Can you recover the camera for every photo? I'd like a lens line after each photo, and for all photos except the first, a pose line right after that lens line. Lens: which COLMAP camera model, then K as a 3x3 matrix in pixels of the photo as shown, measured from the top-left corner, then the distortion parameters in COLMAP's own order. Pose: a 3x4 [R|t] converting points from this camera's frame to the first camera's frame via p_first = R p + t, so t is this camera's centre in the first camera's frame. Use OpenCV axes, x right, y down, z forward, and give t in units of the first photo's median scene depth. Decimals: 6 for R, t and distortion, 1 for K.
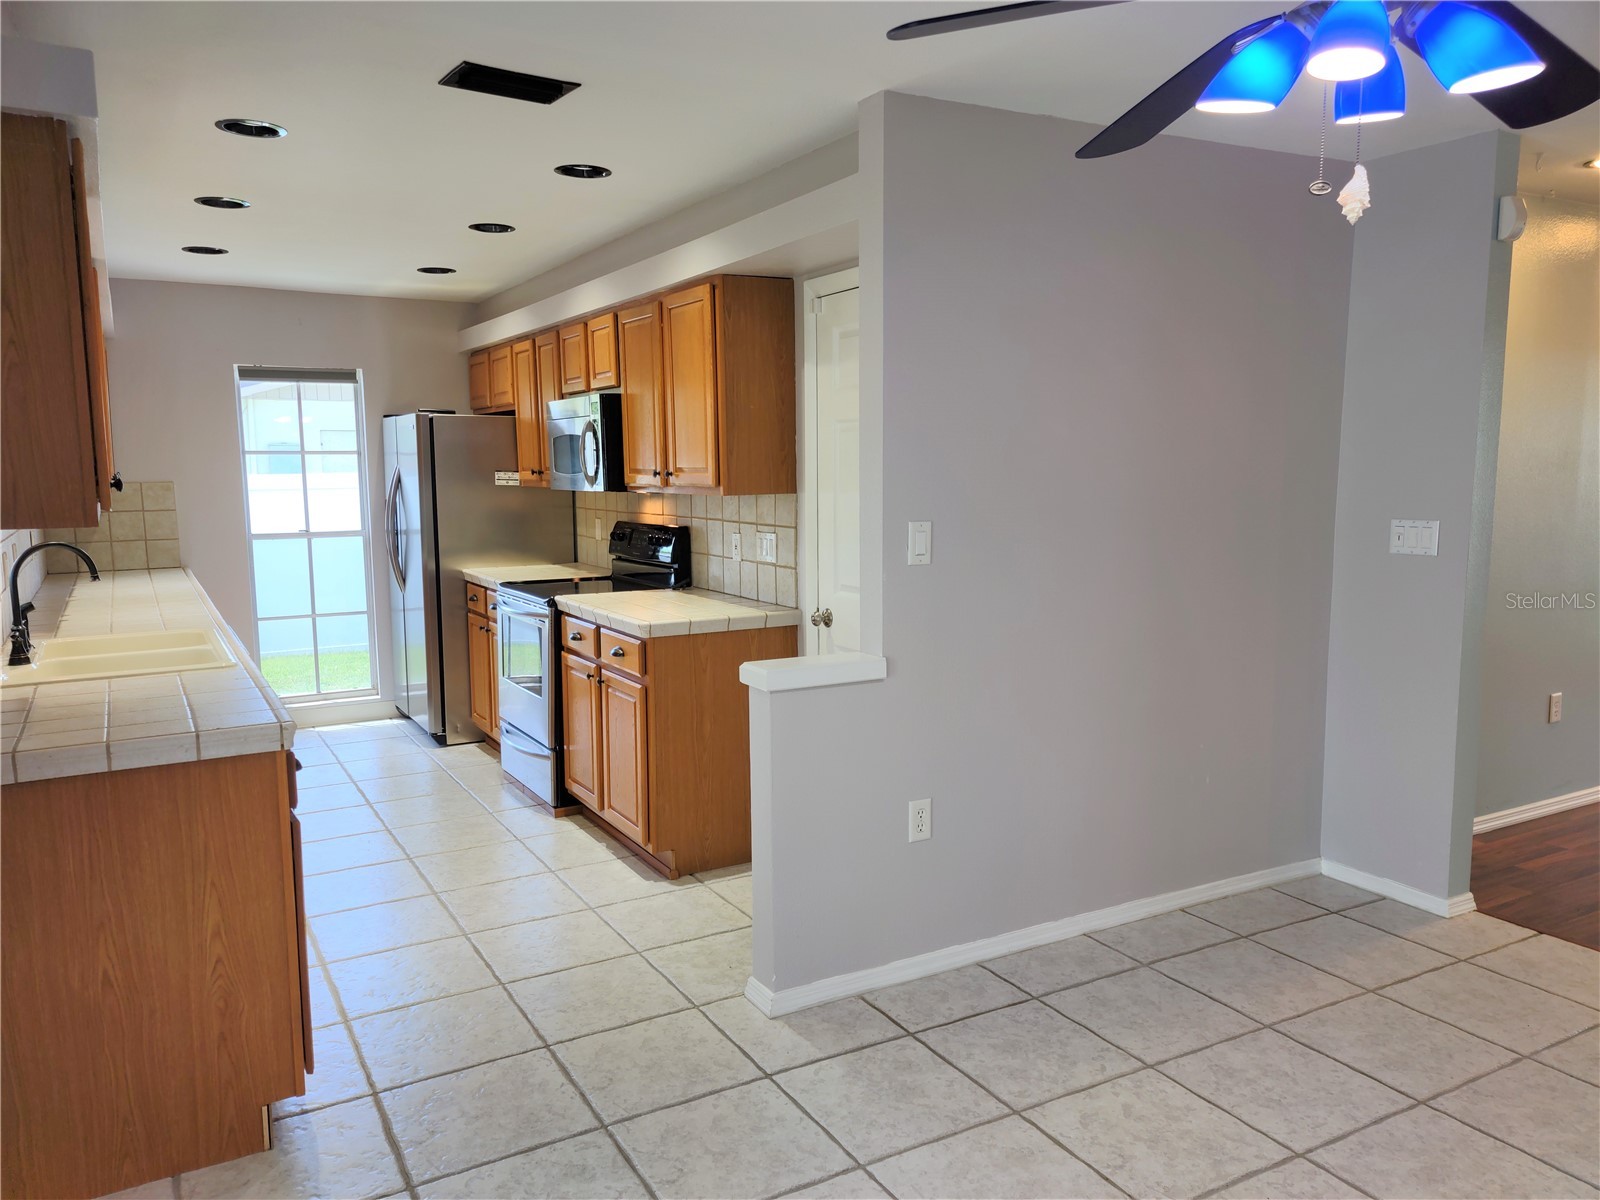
lens RADIAL K [[1173.4, 0, 800.0], [0, 1173.4, 600.0], [0, 0, 1]] dist [0.074161, -0.055322]
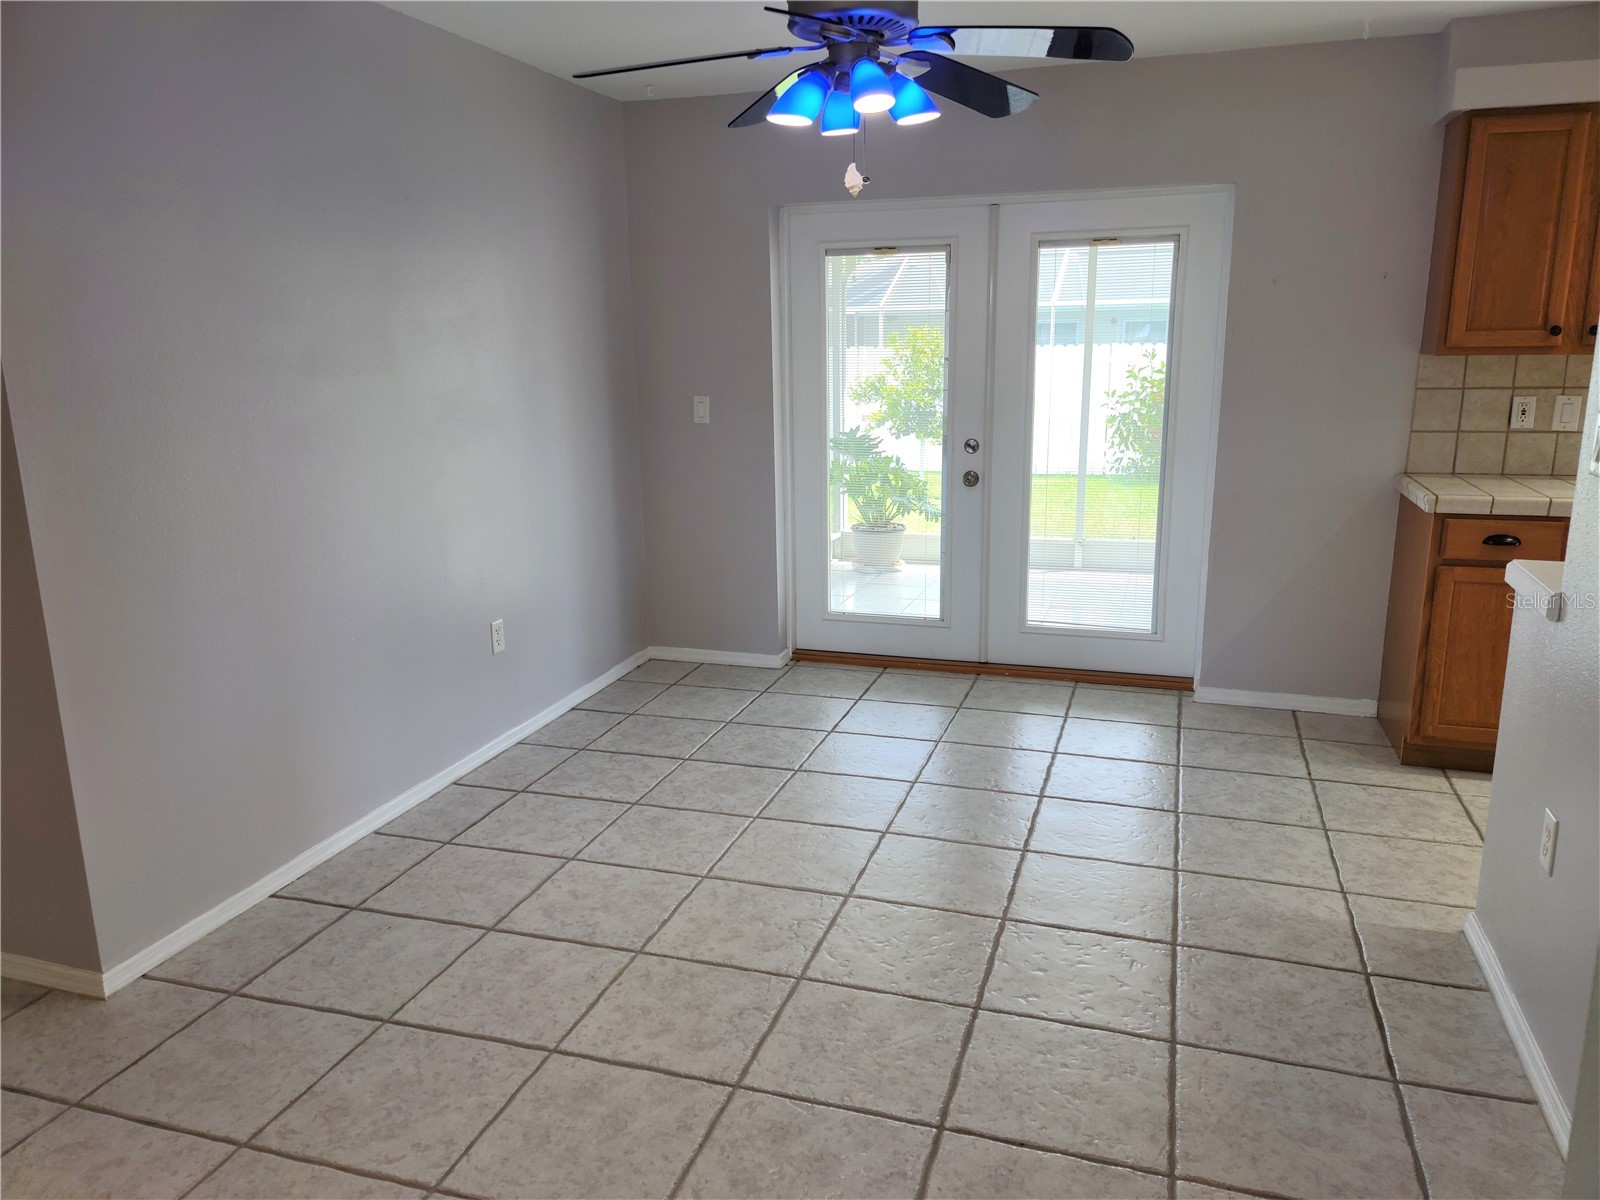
lens RADIAL K [[1164.2, 0, 800.3], [0, 1164.2, 596.9], [0, 0, 1]] dist [0.079459, -0.060077]
pose [[-0.736473, 0.169885, -0.654788, 0.526562], [-0.058209, 0.948447, 0.311546, -0.088509], [0.673958, 0.267559, -0.688616, 0.695786]]
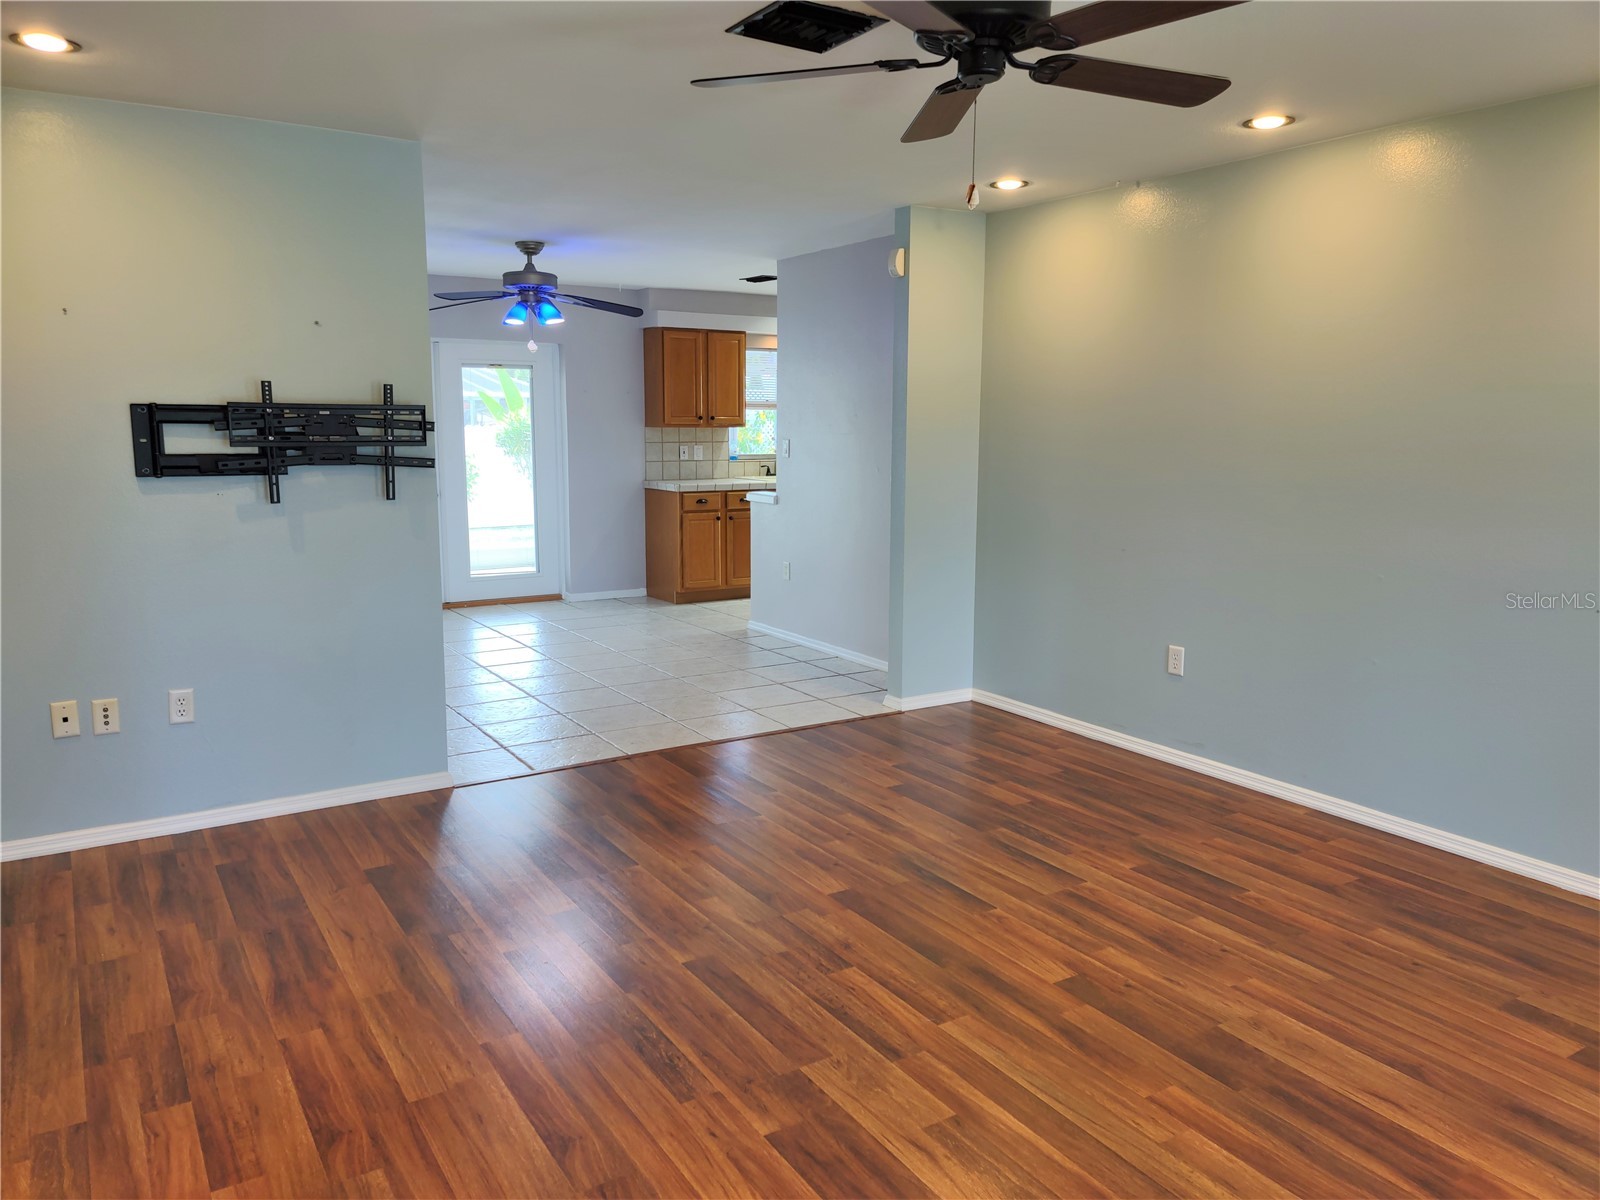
lens RADIAL K [[1164.2, 0, 800.3], [0, 1164.2, 596.9], [0, 0, 1]] dist [0.079459, -0.060077]
pose [[0.047851, 0.162874, -0.985486, 1.414828], [-0.122691, 0.980103, 0.156028, -0.072035], [0.991291, 0.113444, 0.066882, 0.533307]]
